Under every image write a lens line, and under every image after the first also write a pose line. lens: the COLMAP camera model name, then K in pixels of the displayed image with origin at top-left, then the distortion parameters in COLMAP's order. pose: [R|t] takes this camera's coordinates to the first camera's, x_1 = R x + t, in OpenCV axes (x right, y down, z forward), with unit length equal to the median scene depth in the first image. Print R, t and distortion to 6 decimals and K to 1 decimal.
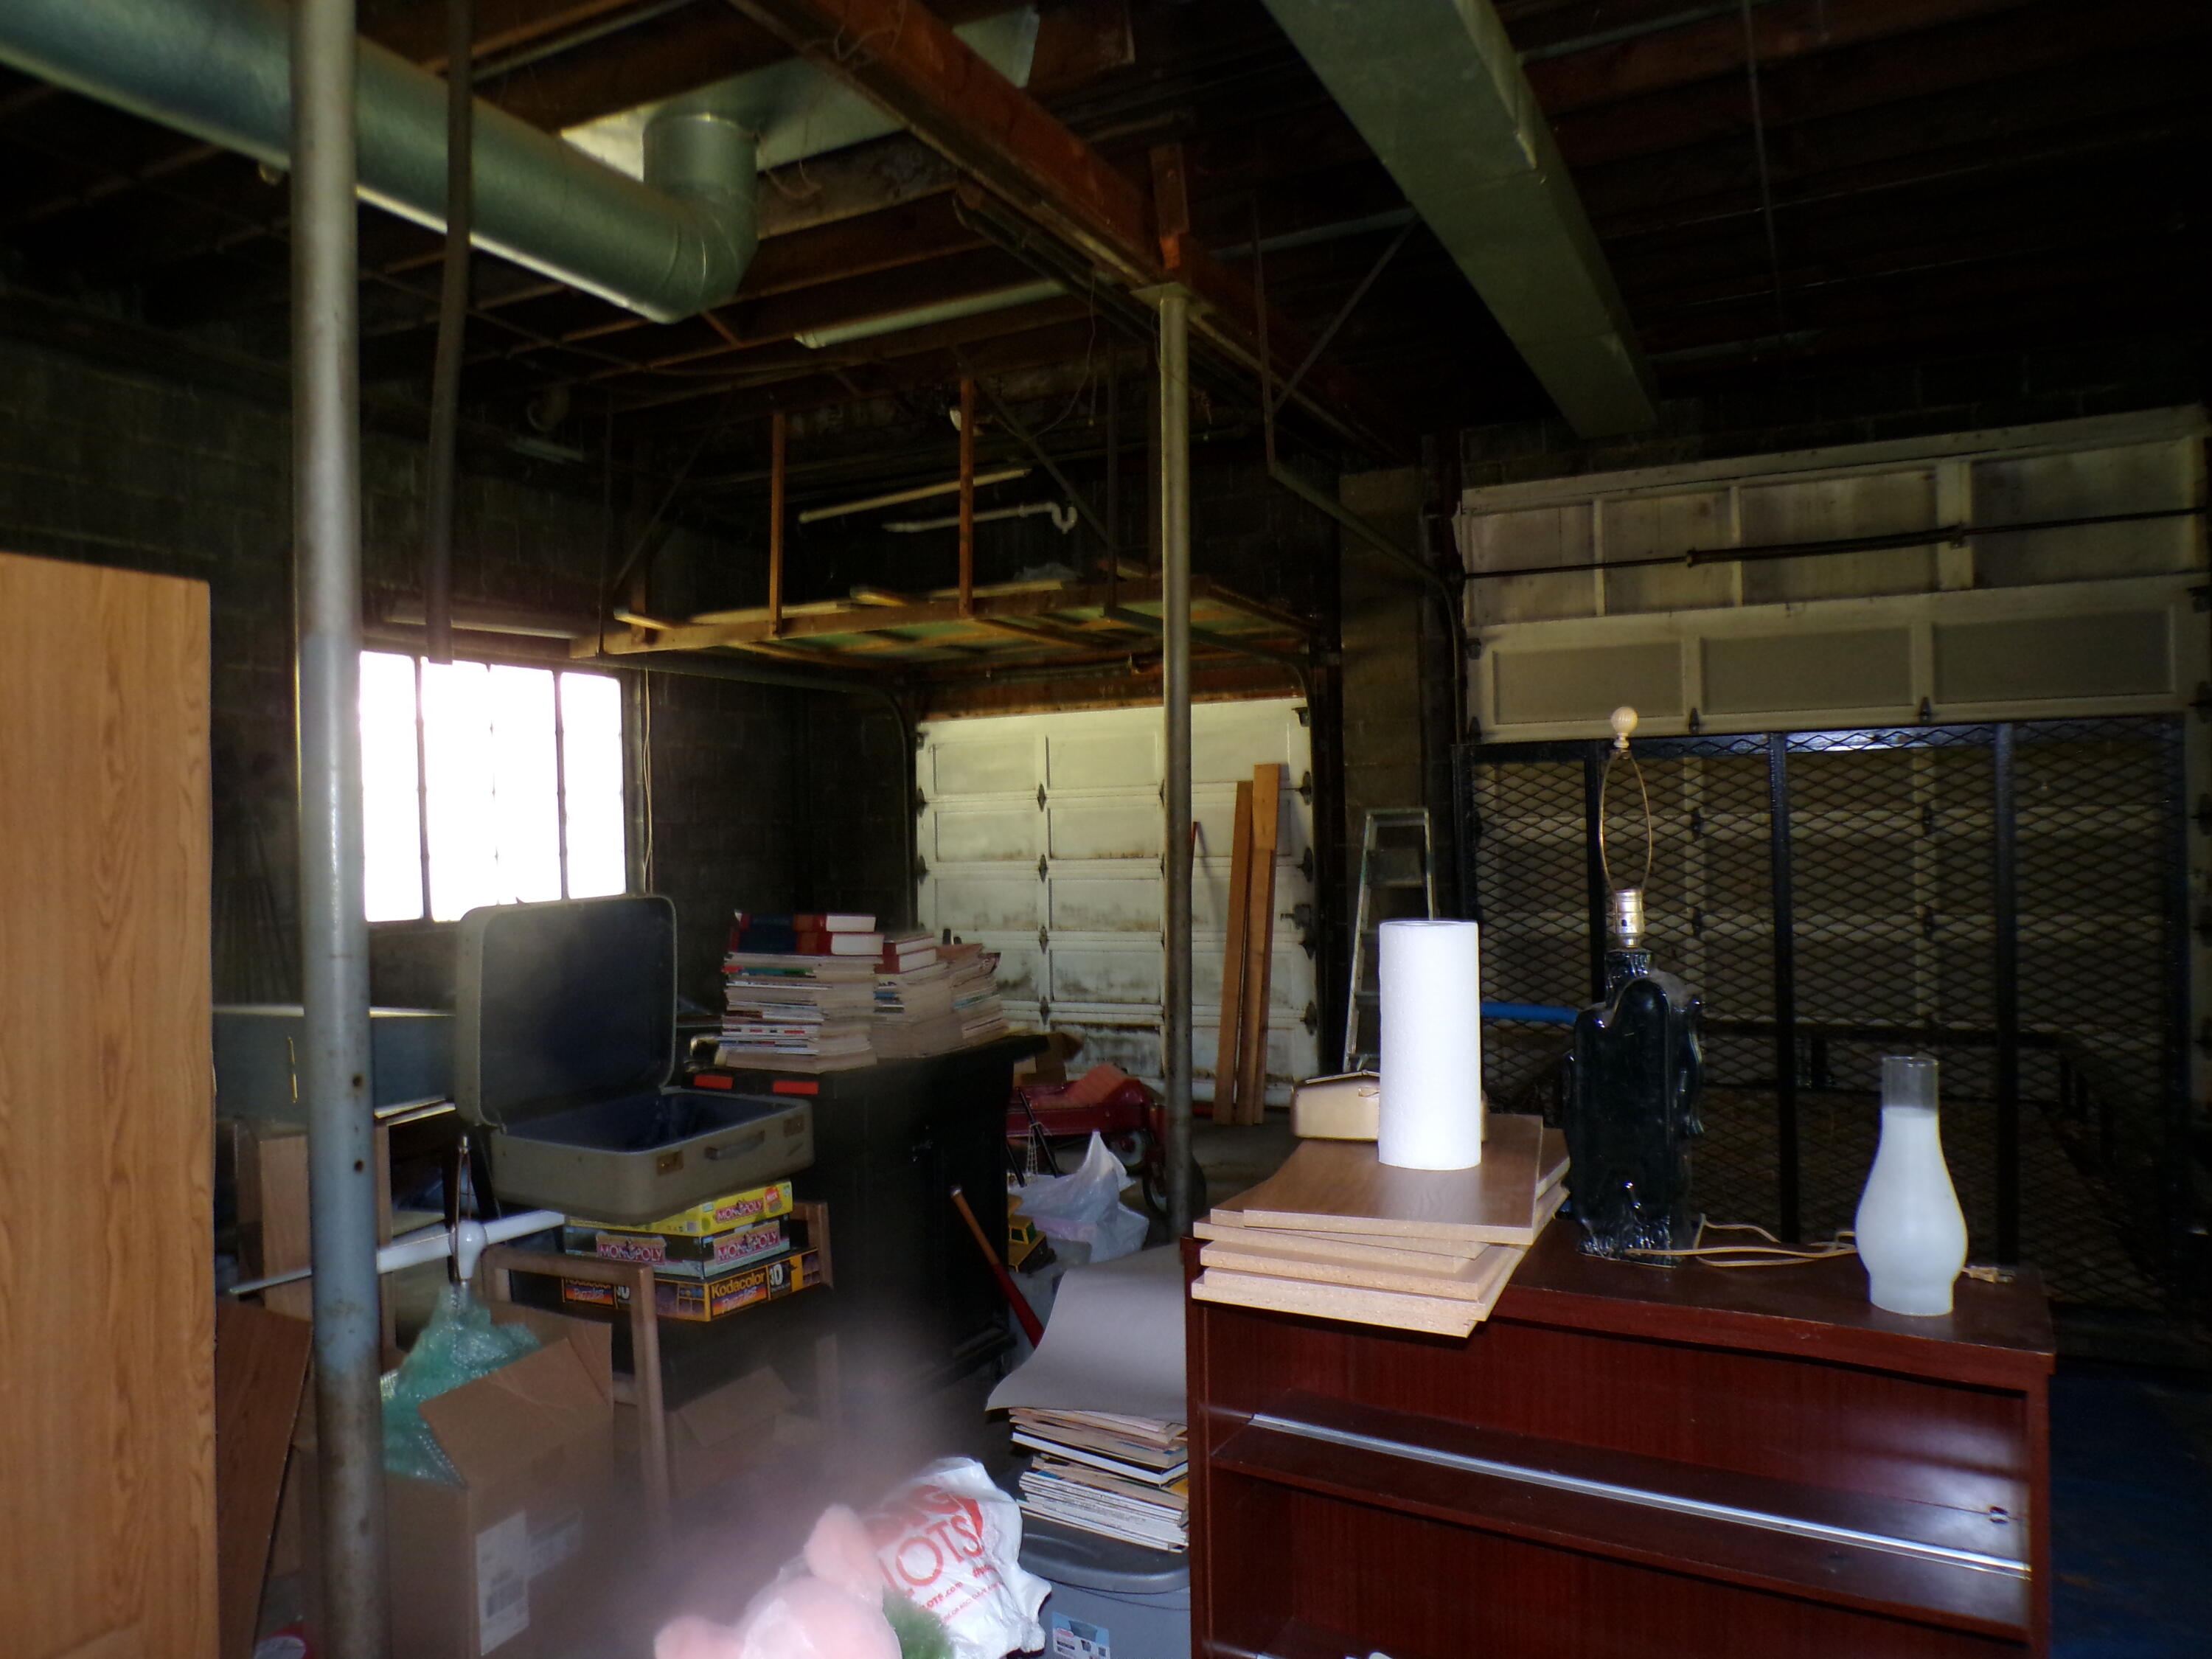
lens RADIAL K [[1490.9, 0, 1105.0], [0, 1490.9, 822.5], [0, 0, 1]] dist [-0.053533, 0.027866]
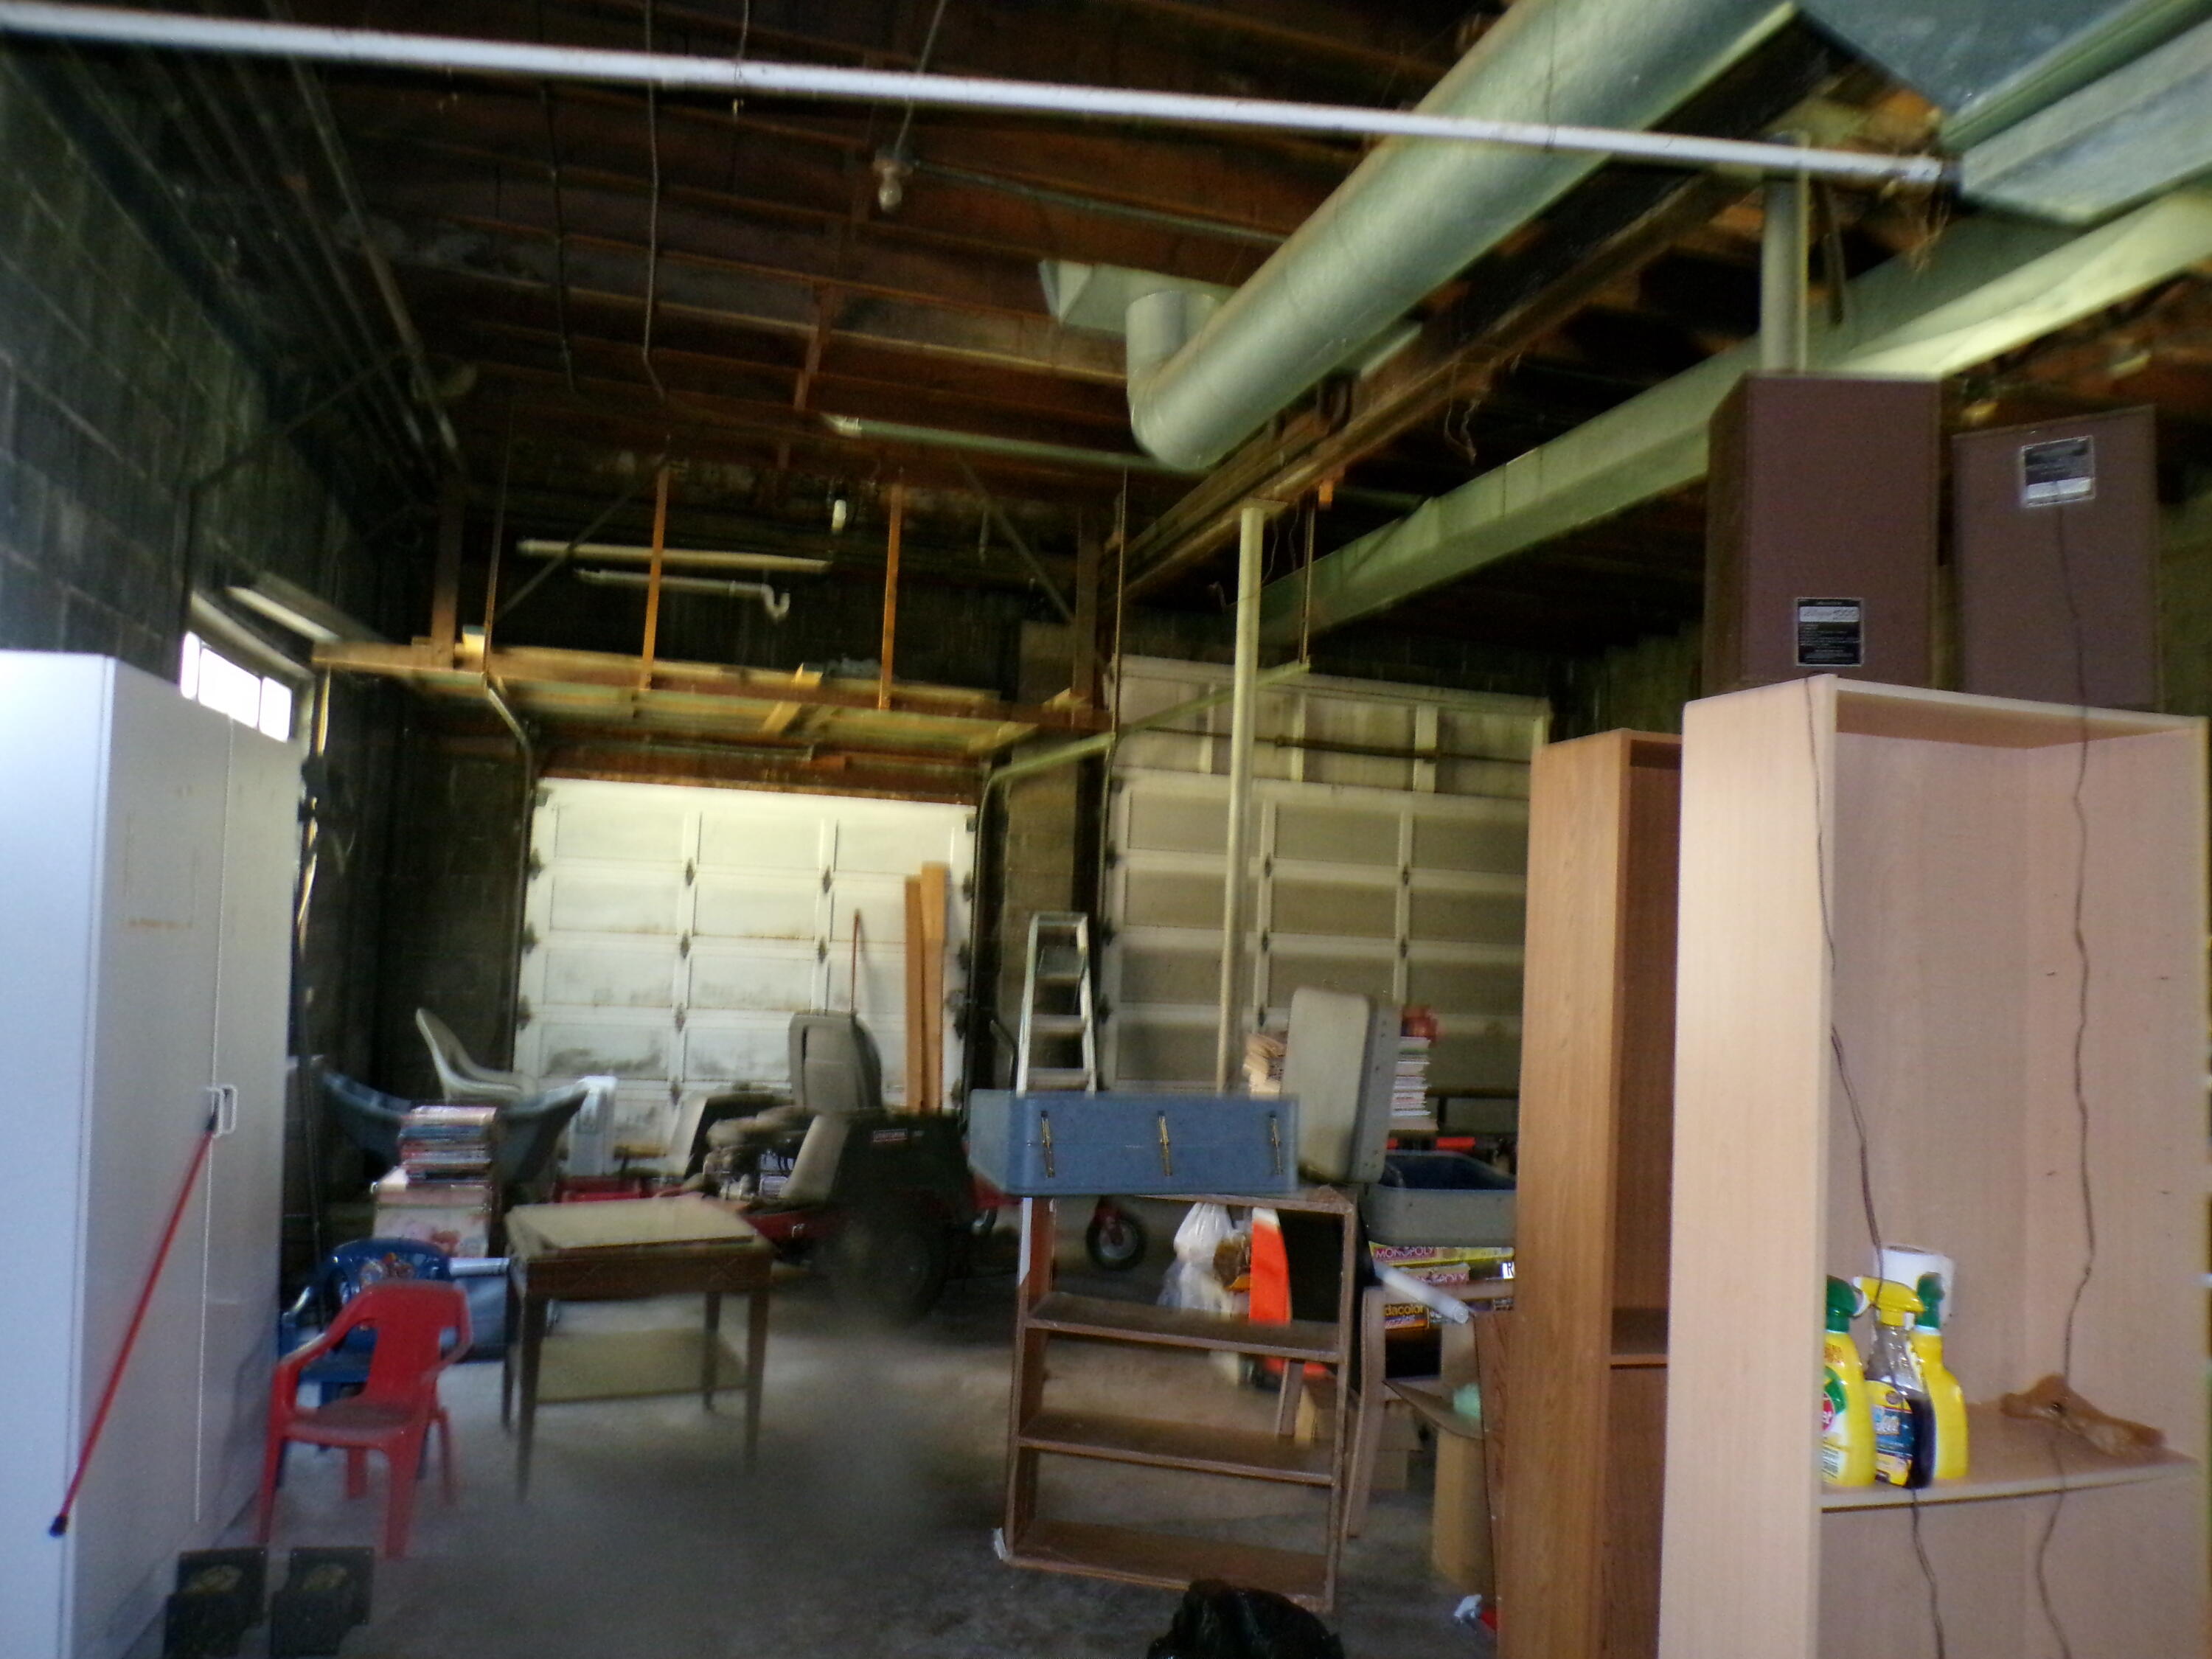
lens RADIAL K [[1490.9, 0, 1106.8], [0, 1490.9, 839.2], [0, 0, 1]] dist [-0.053533, 0.027866]
pose [[0.722329, 0.097587, 0.684629, -0.542820], [-0.068689, 0.995222, -0.069388, 0.010131], [-0.688130, 0.003095, 0.725581, 0.108873]]
